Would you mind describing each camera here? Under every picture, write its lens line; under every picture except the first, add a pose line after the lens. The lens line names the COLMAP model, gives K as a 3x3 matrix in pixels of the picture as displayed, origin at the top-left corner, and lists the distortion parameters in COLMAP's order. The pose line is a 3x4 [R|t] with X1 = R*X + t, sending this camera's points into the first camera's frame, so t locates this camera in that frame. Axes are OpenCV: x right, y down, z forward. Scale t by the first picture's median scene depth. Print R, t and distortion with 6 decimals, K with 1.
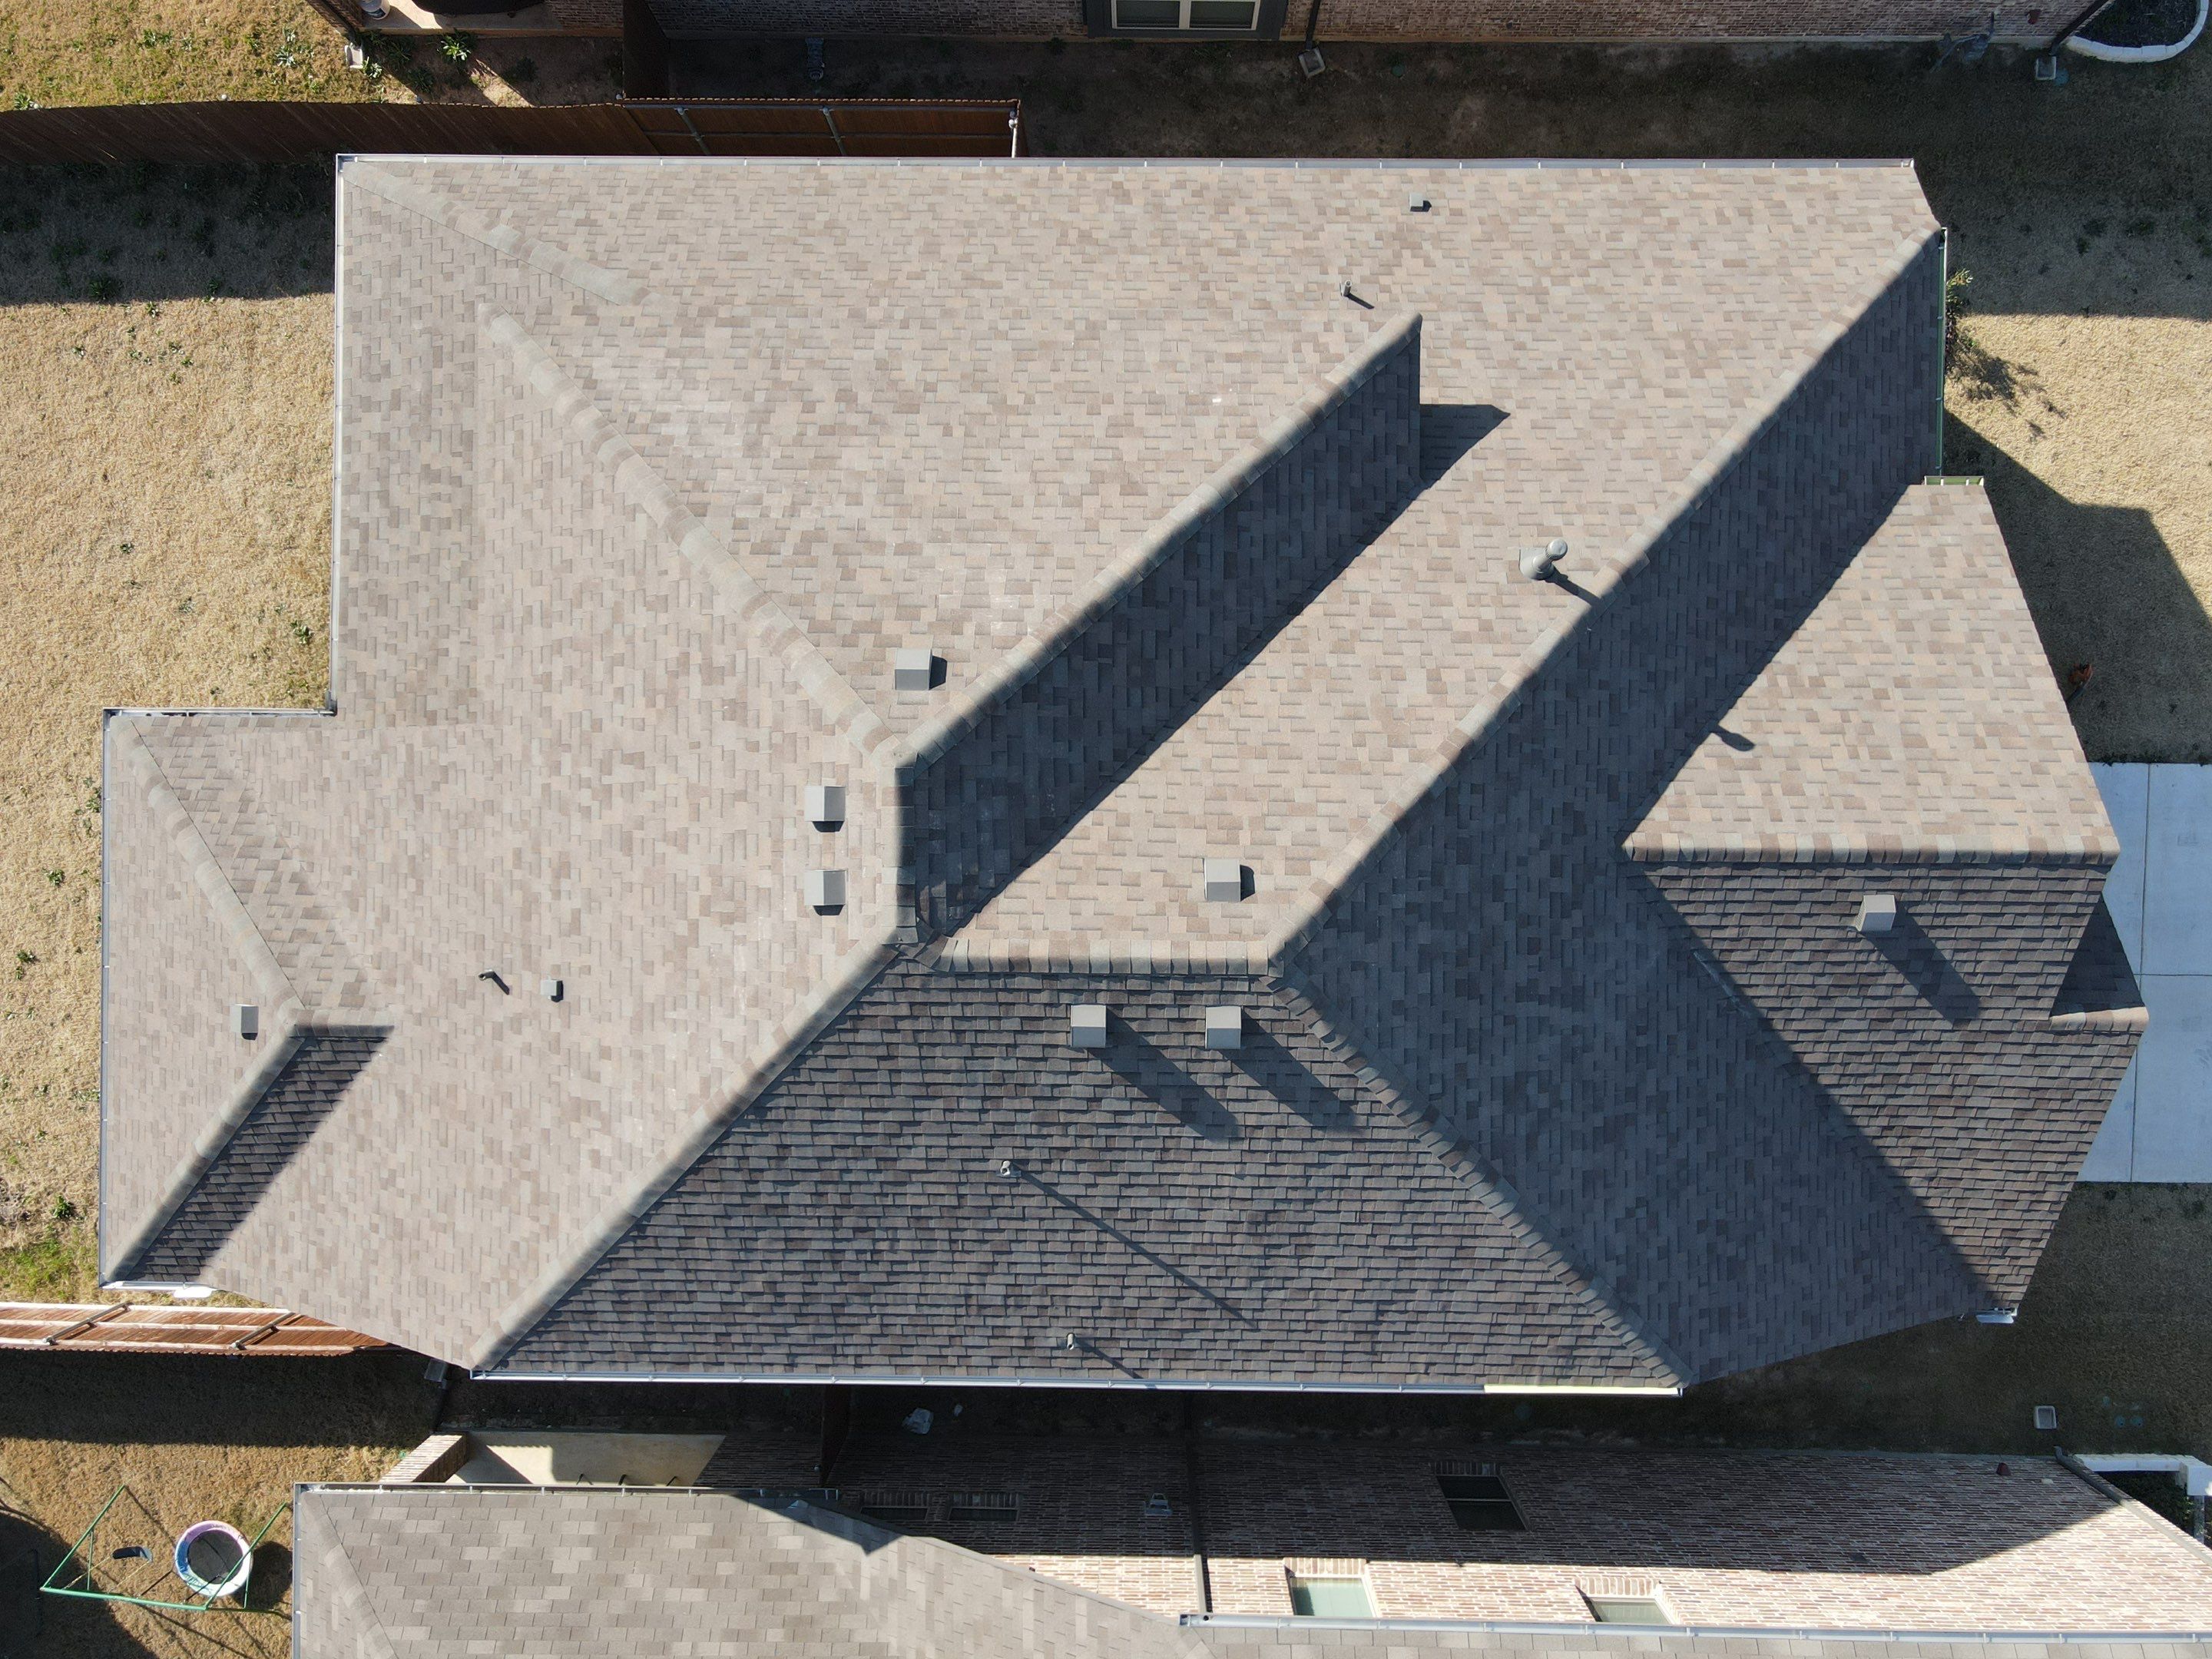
lens RADIAL K [[1615.2, 0, 1129.1], [0, 1615.2, 829.6], [0, 0, 1]] dist [0.027068, -0.019829]
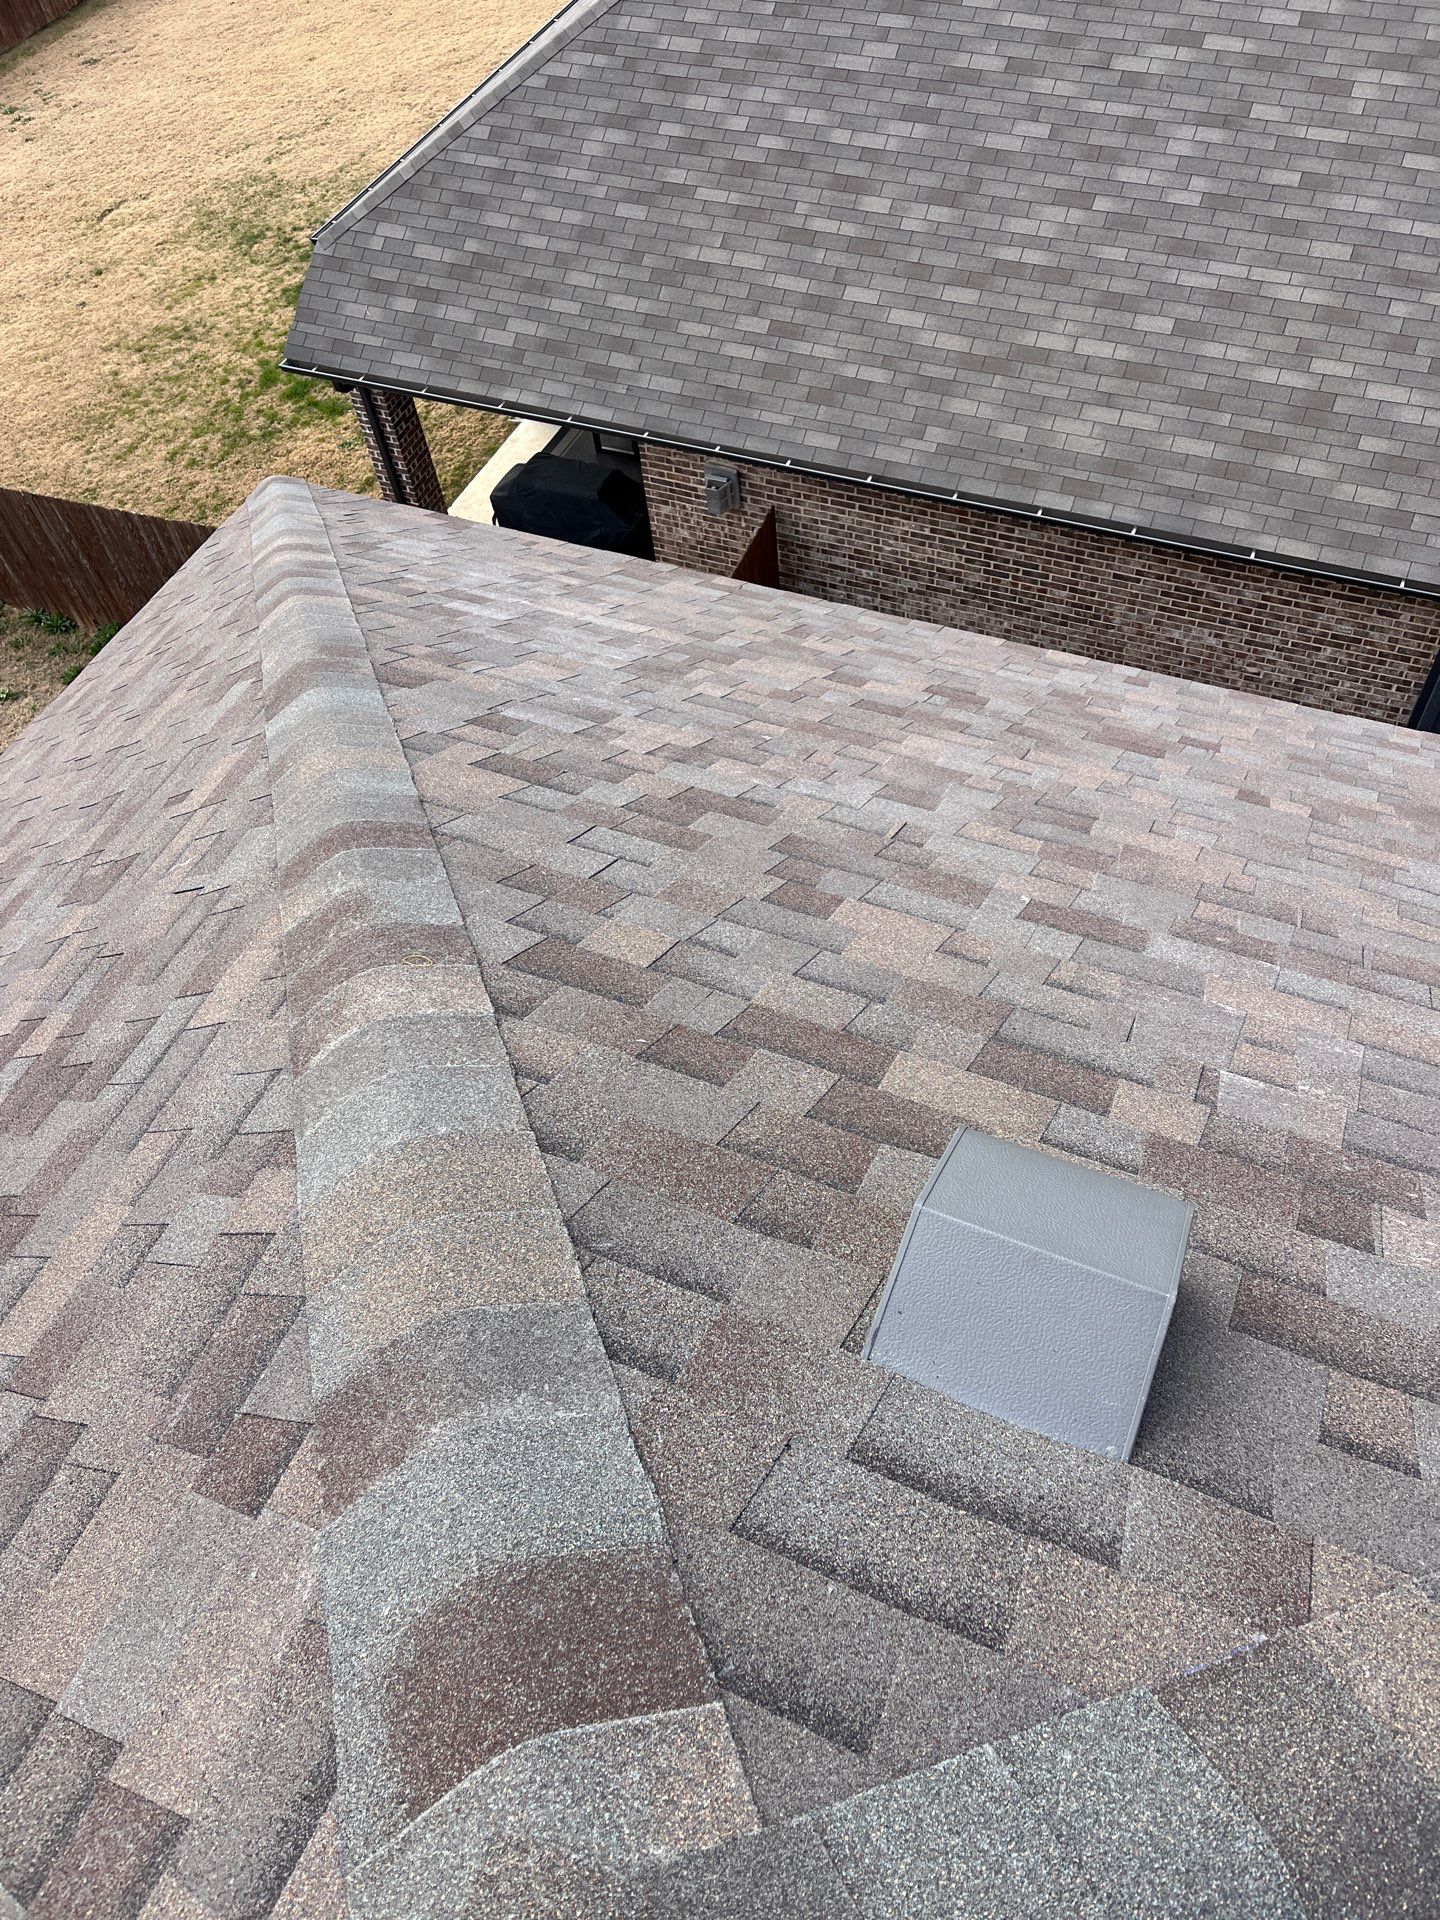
lens RADIAL K [[1469.7, 0, 743.1], [0, 1469.7, 943.9], [0, 0, 1]] dist [0.042955, -0.043621]
pose [[0.920415, 0.272107, -0.280704, -0.106703], [-0.385308, 0.752871, -0.533594, -0.036955], [0.066140, 0.599286, 0.797798, 0.729991]]
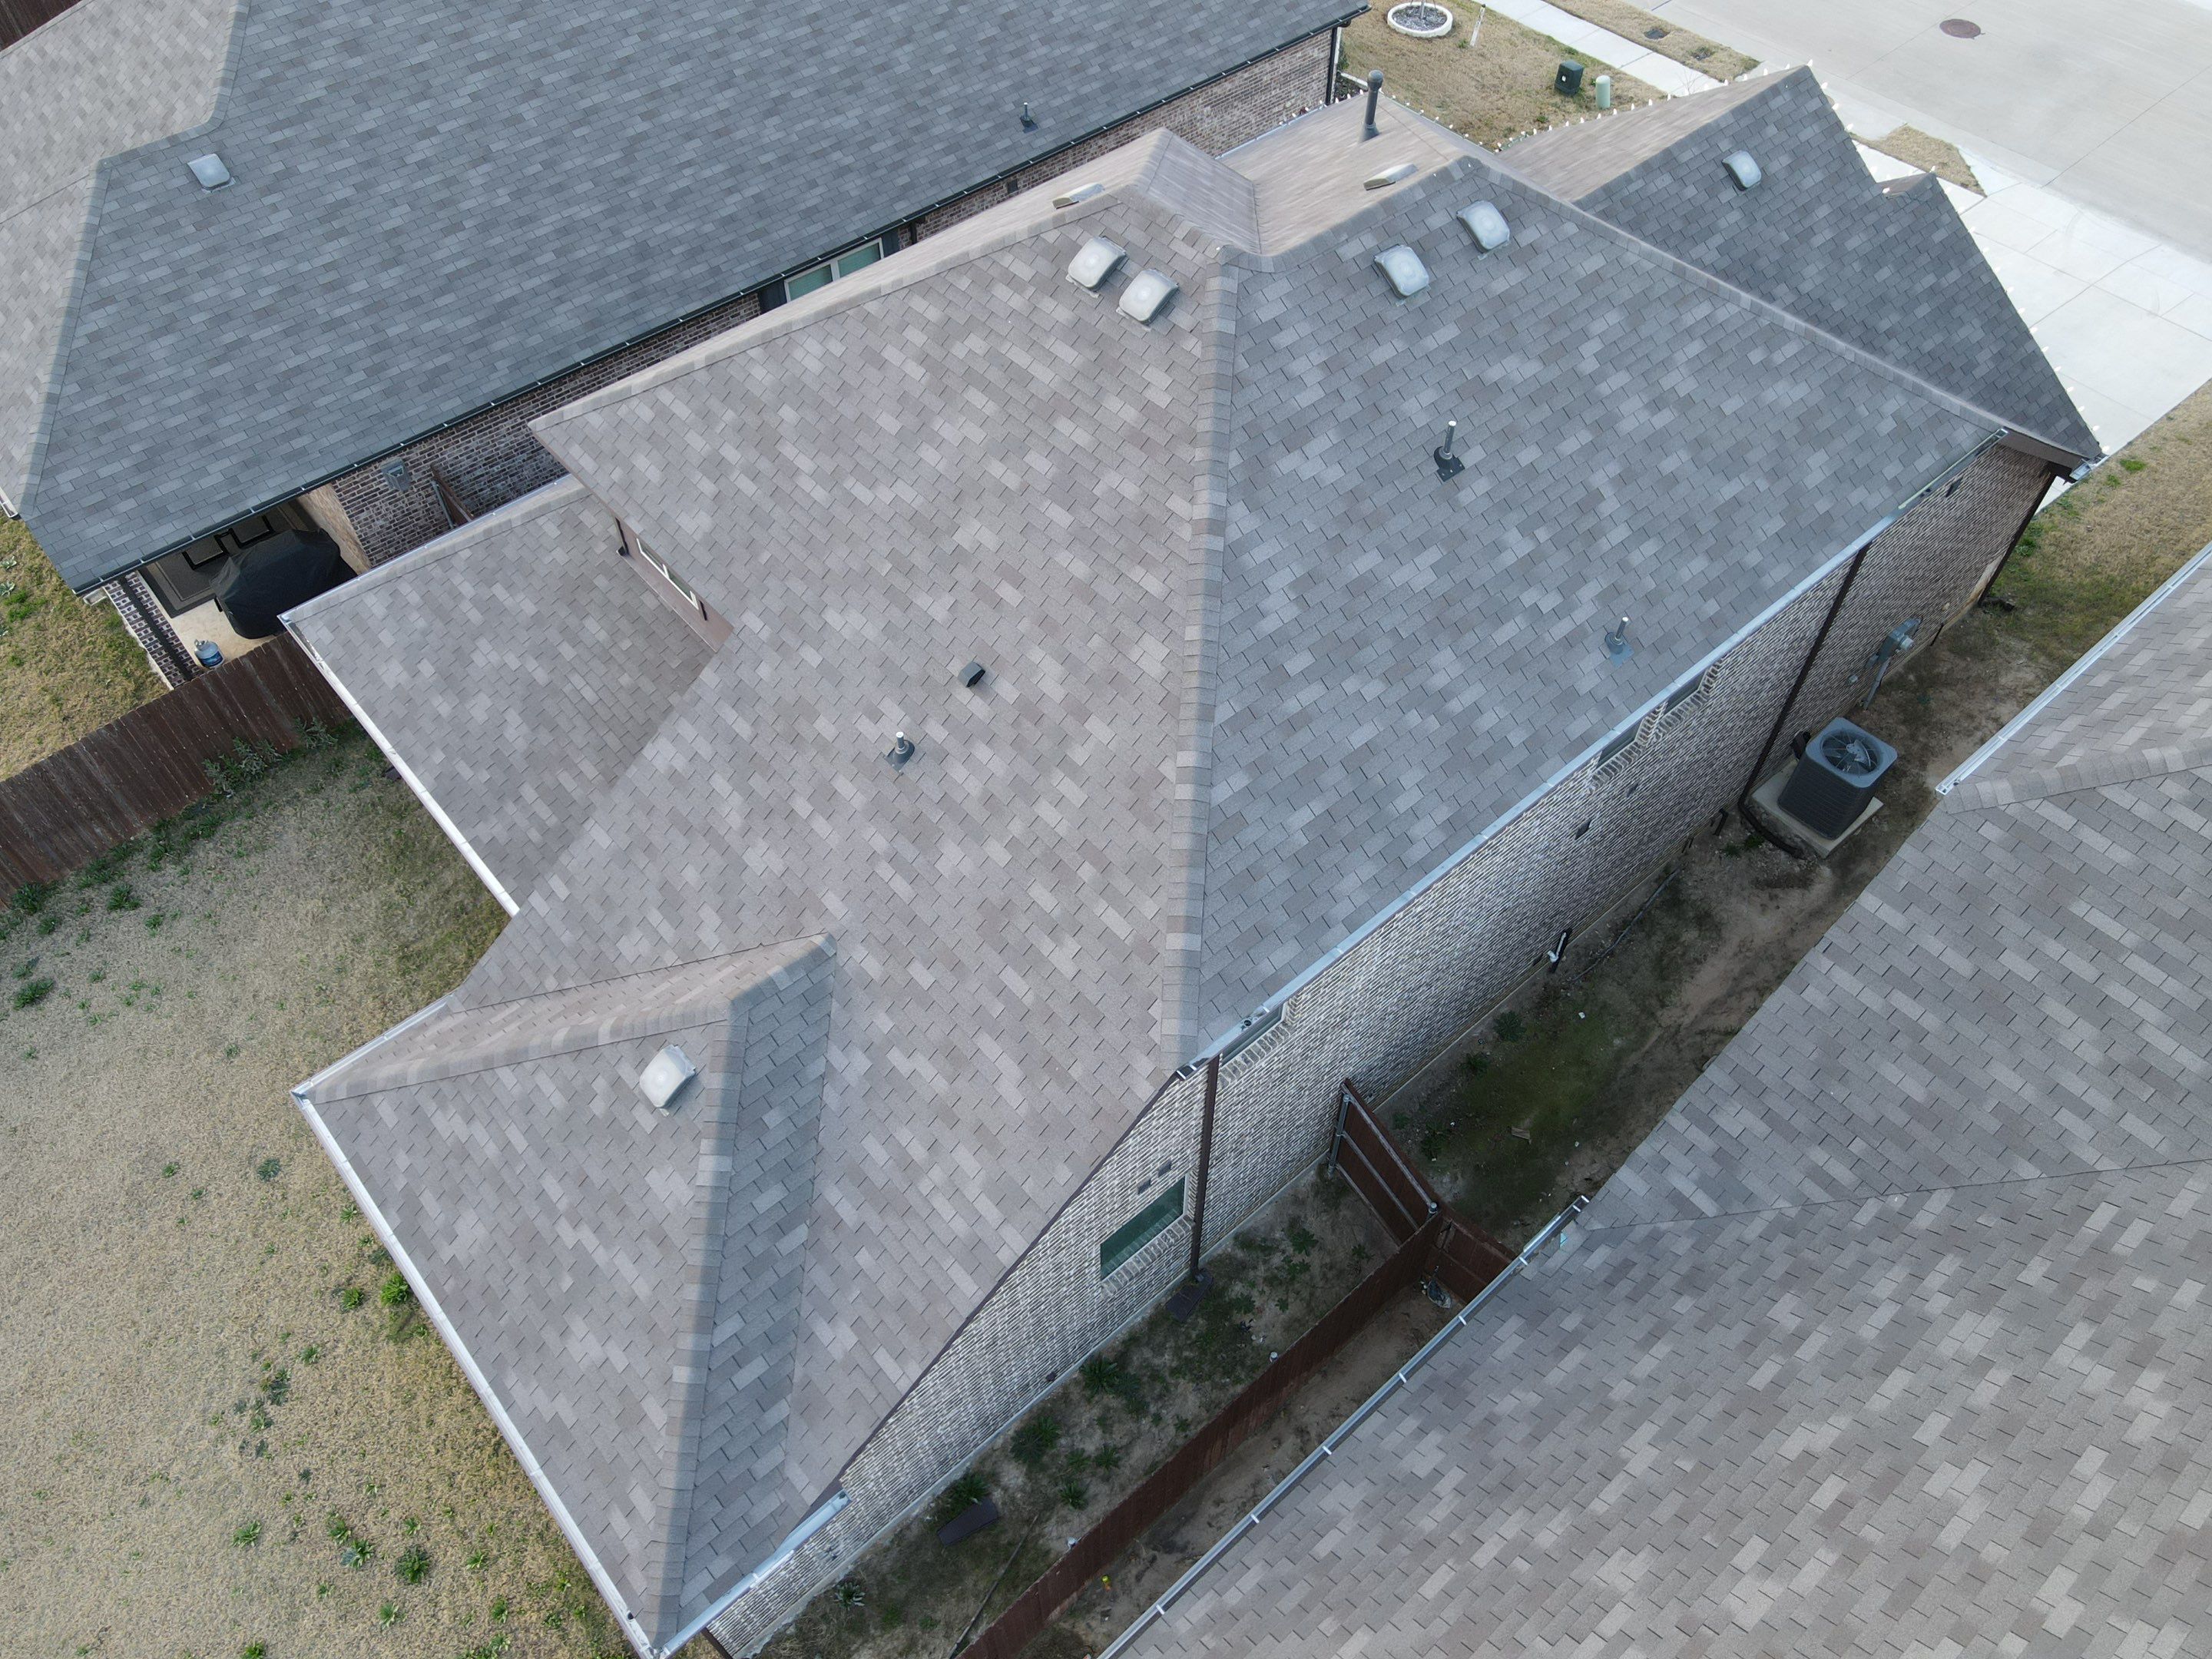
lens RADIAL K [[1615.2, 0, 1126.0], [0, 1615.2, 834.3], [0, 0, 1]] dist [0.027068, -0.019829]
pose [[0.748340, -0.521244, 0.410235, -0.681462], [0.663313, 0.589832, -0.460558, 0.606518], [-0.001907, 0.616768, 0.787143, 0.302095]]
